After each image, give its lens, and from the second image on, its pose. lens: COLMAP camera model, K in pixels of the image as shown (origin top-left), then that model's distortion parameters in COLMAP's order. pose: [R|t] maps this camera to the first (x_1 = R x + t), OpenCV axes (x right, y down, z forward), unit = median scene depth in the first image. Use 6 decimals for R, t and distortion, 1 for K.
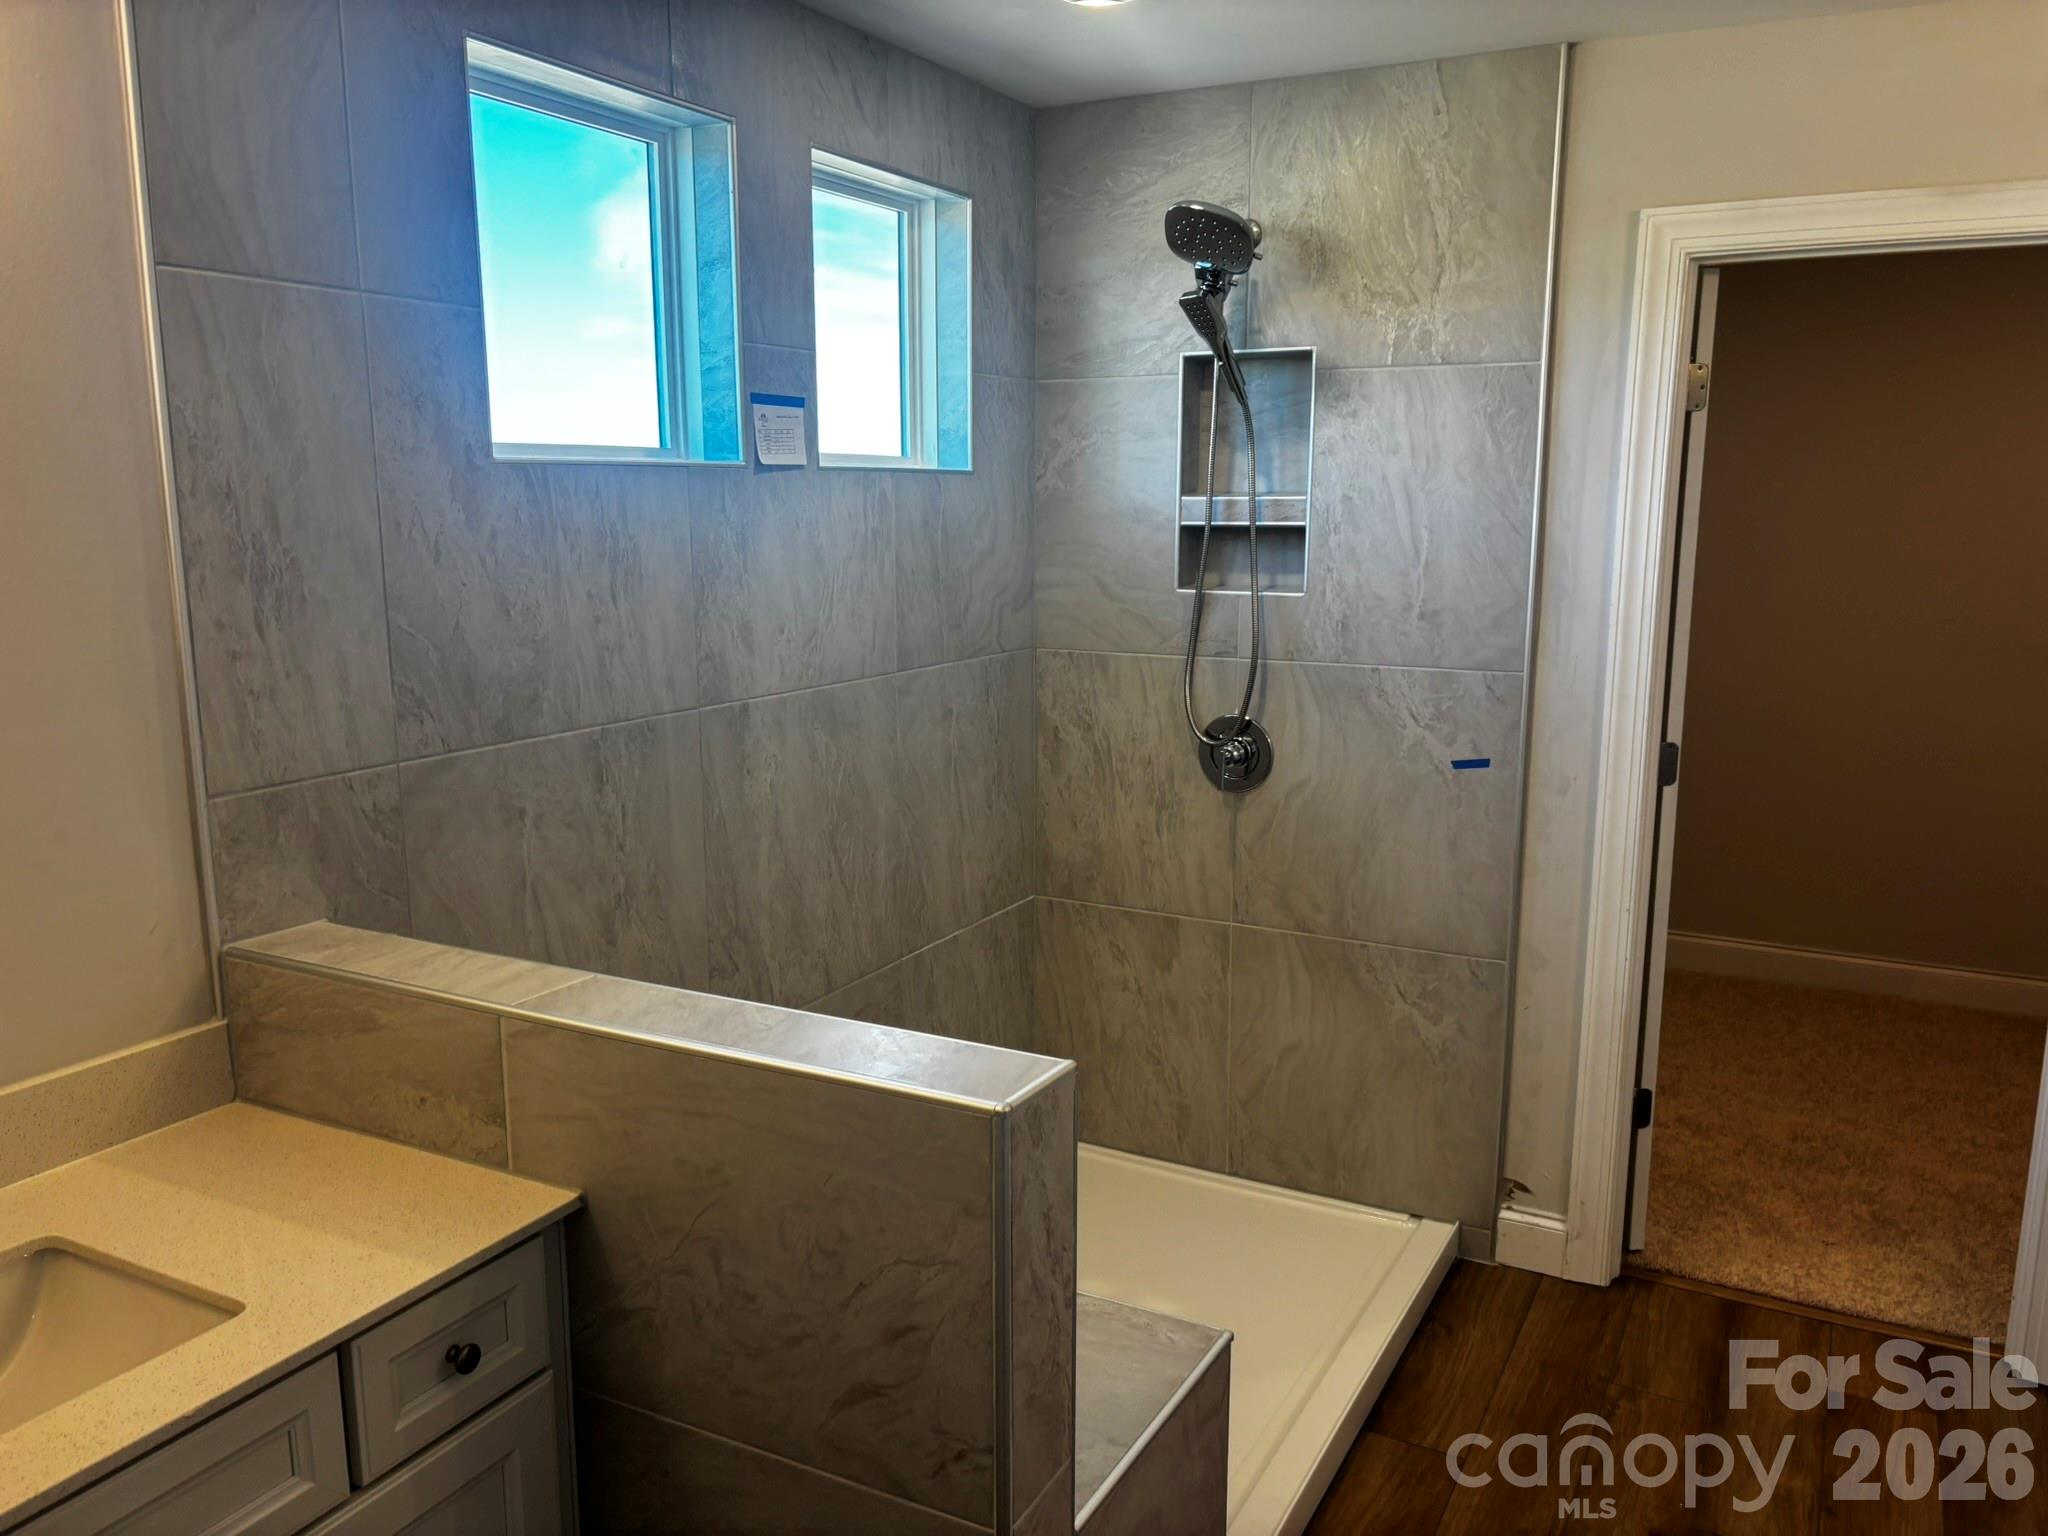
lens RADIAL K [[1550.3, 0, 1035.4], [0, 1550.3, 768.5], [0, 0, 1]] dist [0.042134, -0.046946]
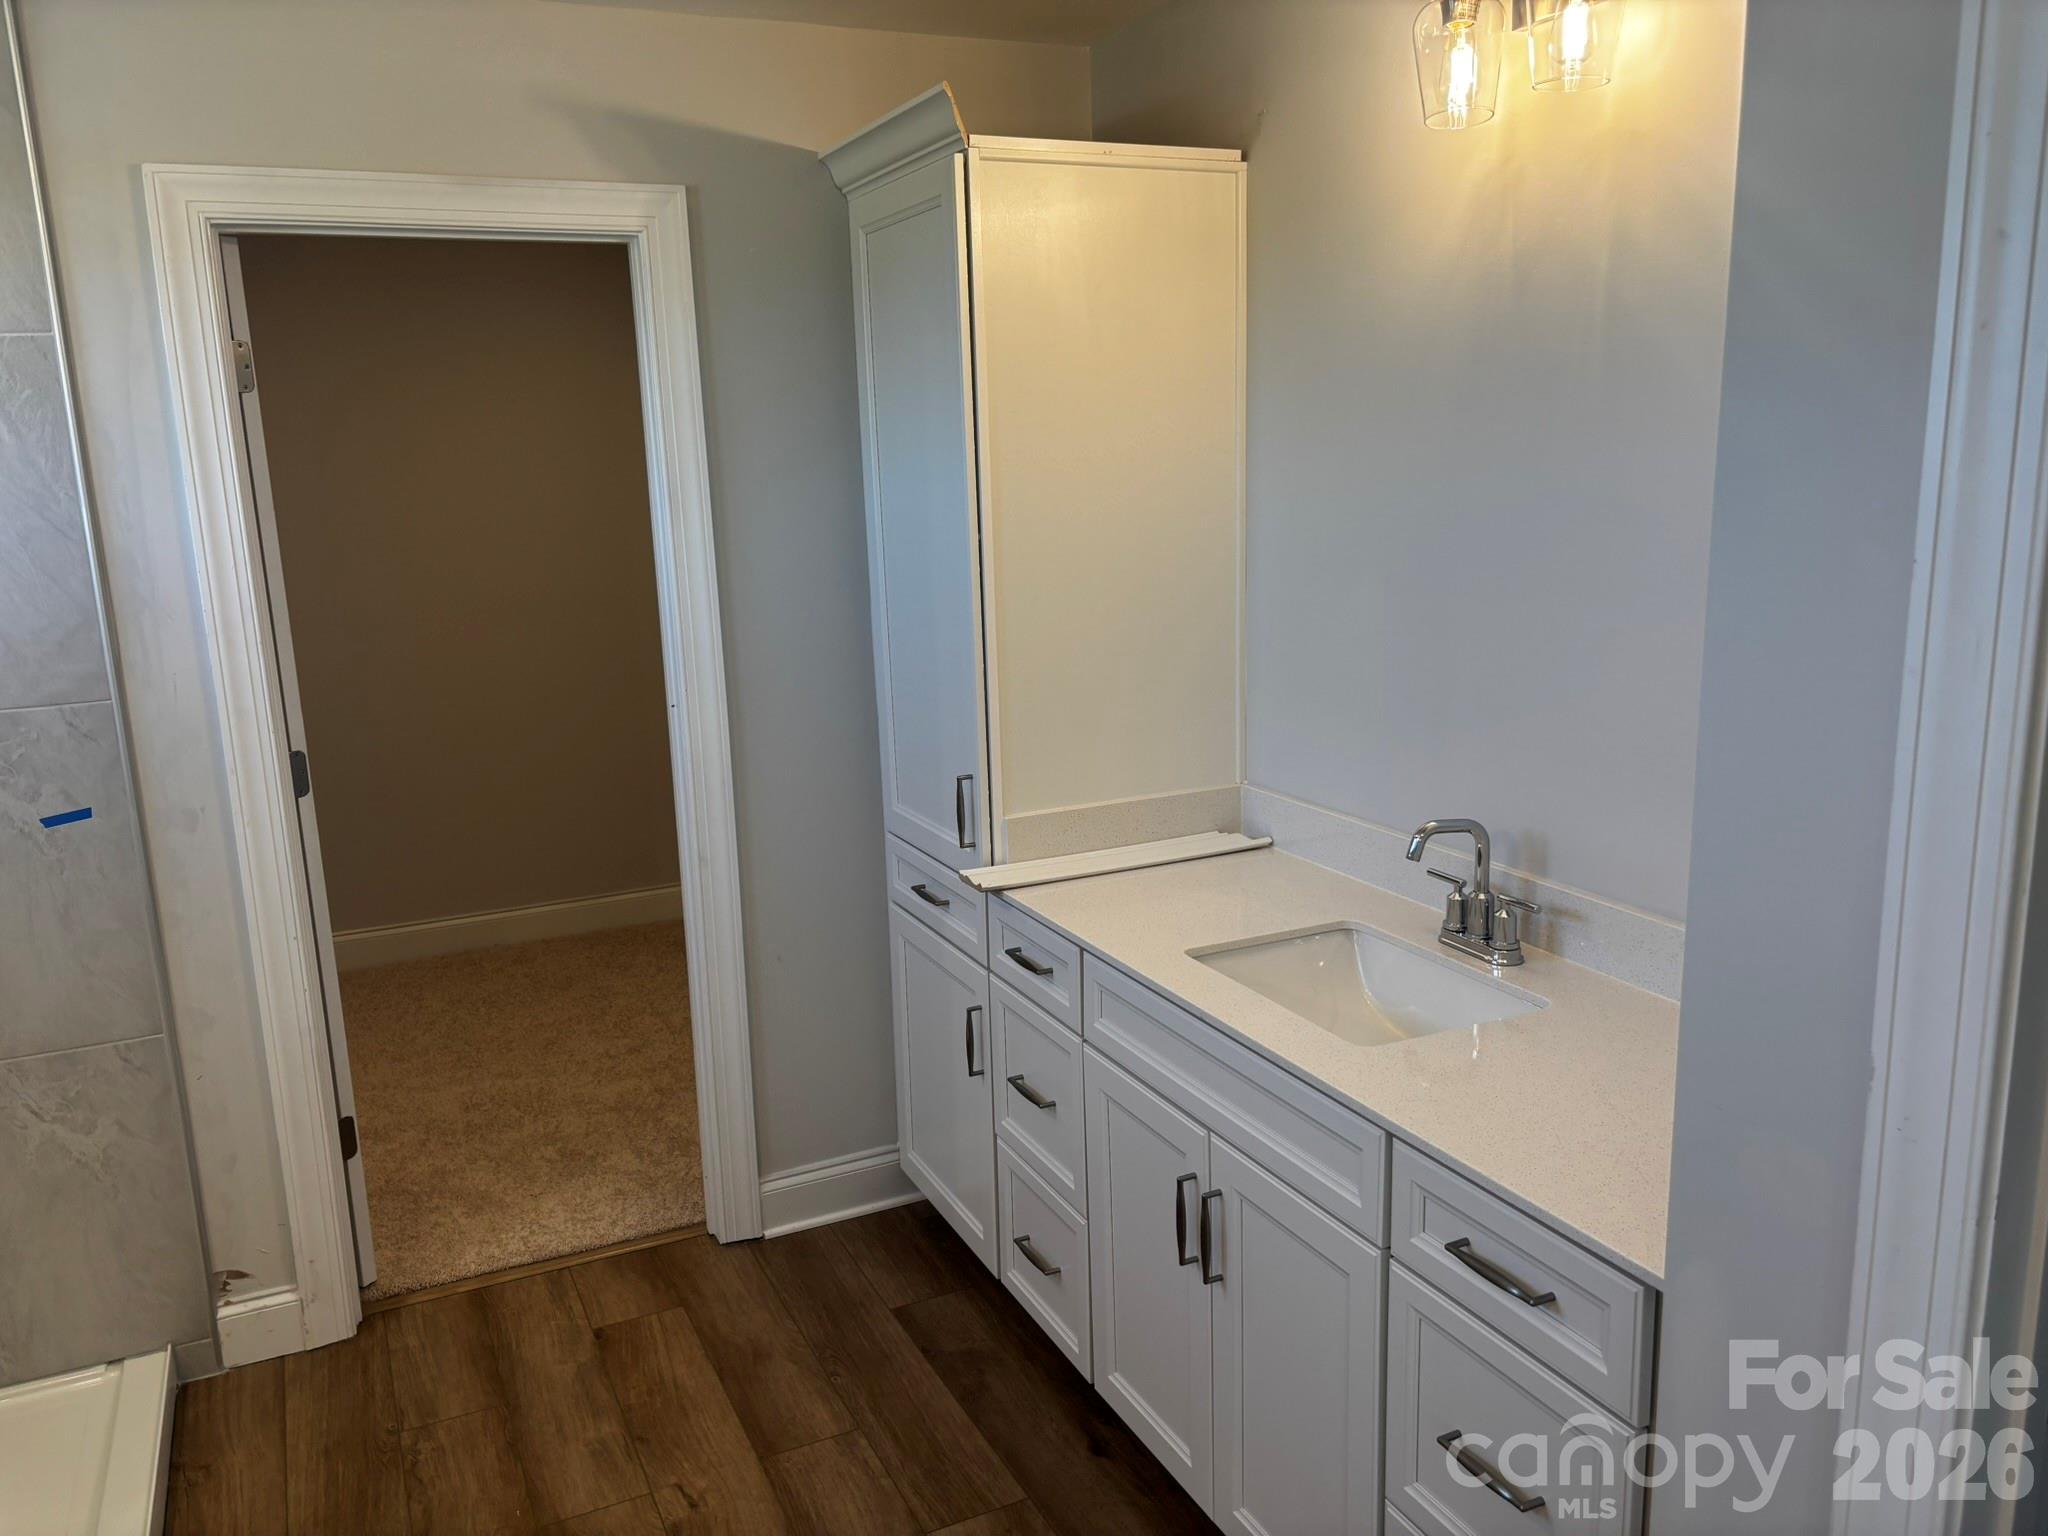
lens RADIAL K [[1550.3, 0, 1018.8], [0, 1550.3, 775.8], [0, 0, 1]] dist [0.042134, -0.046946]
pose [[0.604773, -0.187367, 0.774044, -0.053596], [0.173545, 0.979579, 0.101526, -0.021367], [-0.777259, 0.072931, 0.624939, 0.082032]]
